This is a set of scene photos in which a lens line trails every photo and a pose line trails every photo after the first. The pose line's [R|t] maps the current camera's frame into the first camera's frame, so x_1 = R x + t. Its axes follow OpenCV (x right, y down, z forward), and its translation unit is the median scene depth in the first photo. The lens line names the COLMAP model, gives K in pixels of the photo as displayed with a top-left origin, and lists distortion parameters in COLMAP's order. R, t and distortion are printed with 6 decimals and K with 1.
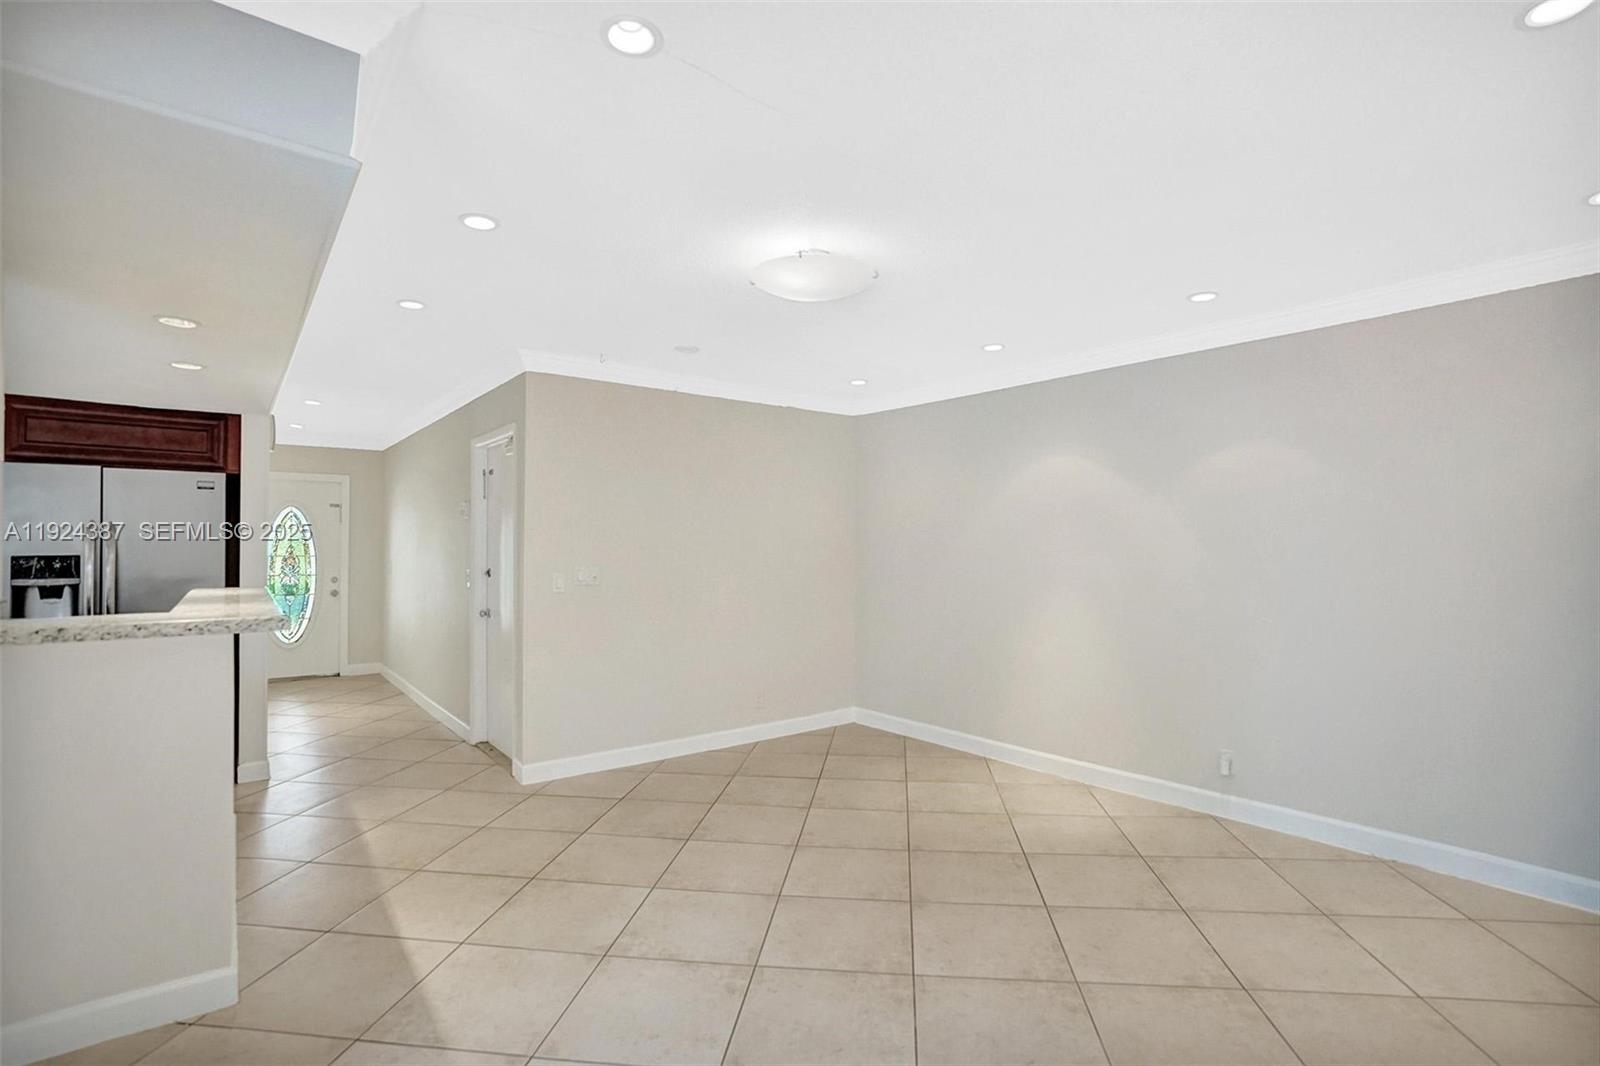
lens RADIAL K [[758.6, 0, 806.8], [0, 758.6, 537.5], [0, 0, 1]] dist [-0.057632, 0.025765]
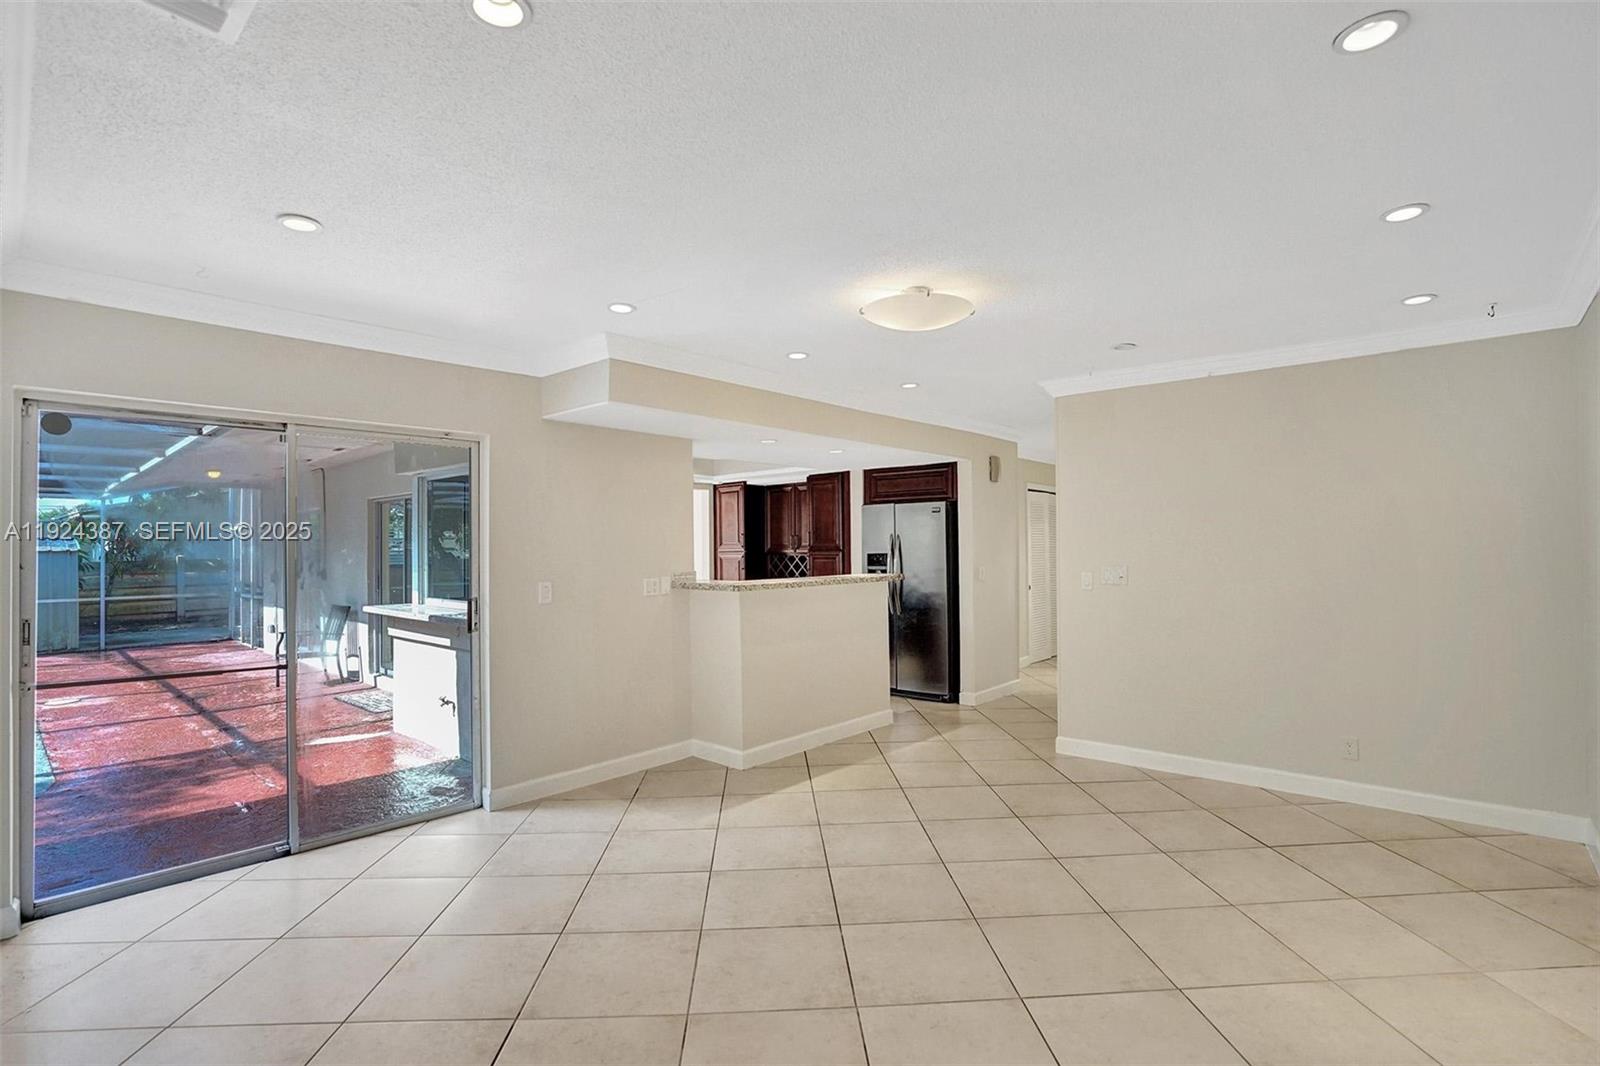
lens RADIAL K [[758.6, 0, 806.8], [0, 758.6, 537.5], [0, 0, 1]] dist [-0.057632, 0.025765]
pose [[0.171774, -0.013974, -0.985037, 0.762225], [0.022096, 0.999702, -0.010329, -0.000942], [0.984889, -0.019992, 0.172032, 0.451978]]
